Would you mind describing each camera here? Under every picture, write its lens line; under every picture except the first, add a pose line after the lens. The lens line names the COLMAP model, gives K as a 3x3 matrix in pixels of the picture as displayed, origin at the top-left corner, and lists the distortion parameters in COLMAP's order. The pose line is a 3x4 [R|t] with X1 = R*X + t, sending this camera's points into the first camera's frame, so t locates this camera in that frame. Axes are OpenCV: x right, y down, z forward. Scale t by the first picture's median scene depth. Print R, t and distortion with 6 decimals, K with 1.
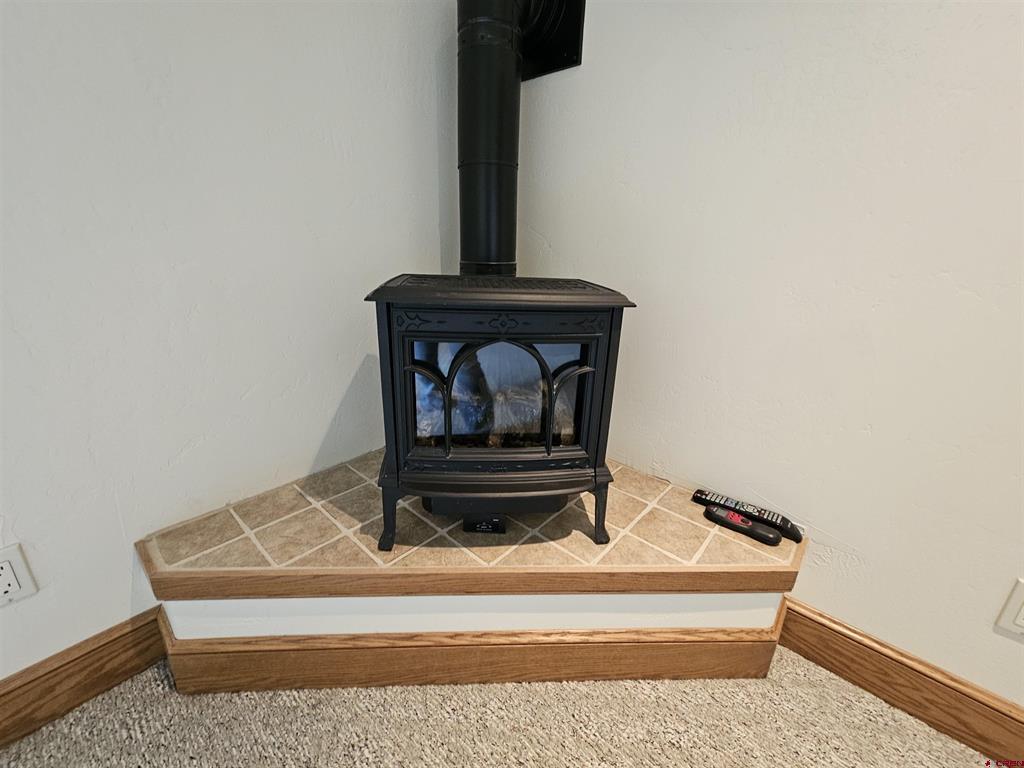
lens RADIAL K [[418.4, 0, 501.1], [0, 418.4, 381.2], [0, 0, 1]] dist [-0.000227, -0.000639]
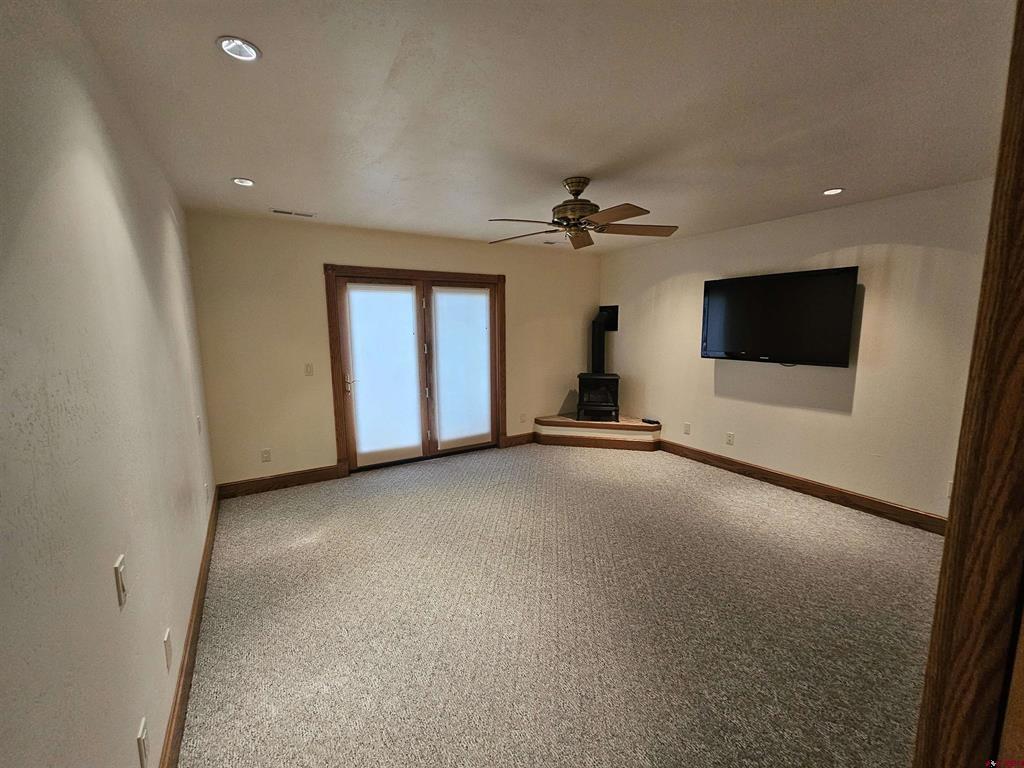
lens RADIAL K [[418.4, 0, 501.1], [0, 418.4, 381.2], [0, 0, 1]] dist [-0.000227, -0.000639]
pose [[0.953507, 0.005476, -0.301322, 0.420611], [-0.062985, 0.981376, -0.181476, 0.929672], [0.294716, 0.192018, 0.936094, -4.531430]]
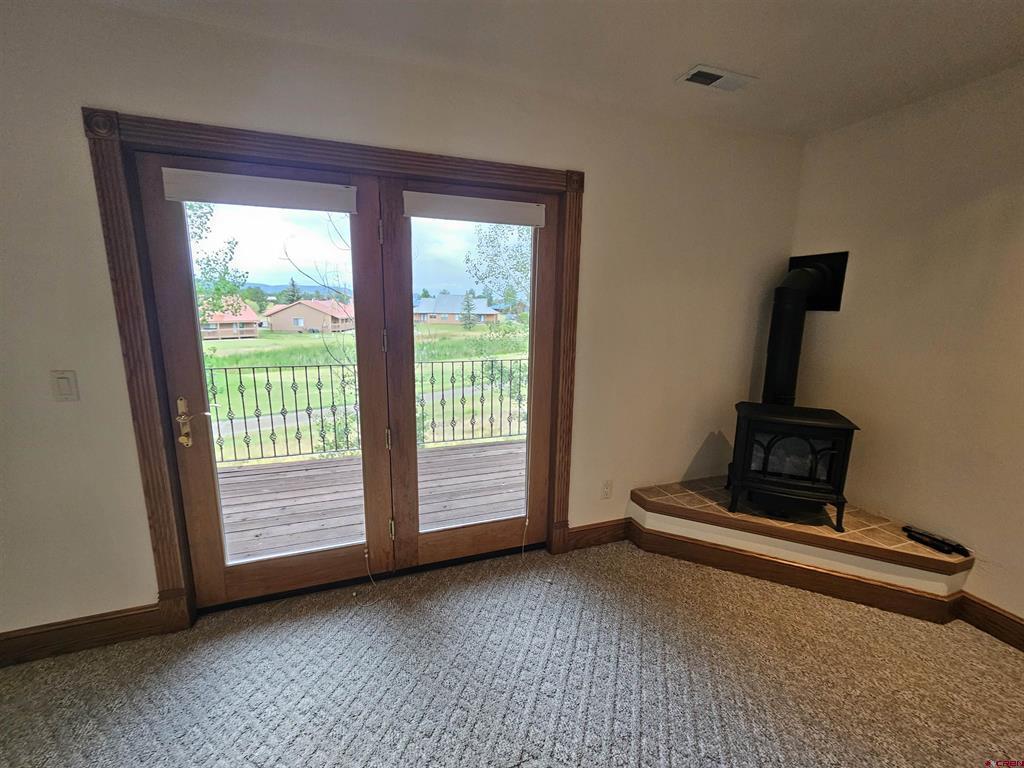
lens RADIAL K [[418.4, 0, 501.1], [0, 418.4, 381.2], [0, 0, 1]] dist [-0.000227, -0.000639]
pose [[0.875222, 0.068573, -0.478836, -0.327139], [-0.142630, 0.982474, -0.120003, 0.123338], [0.462215, 0.173326, 0.869664, -1.904149]]
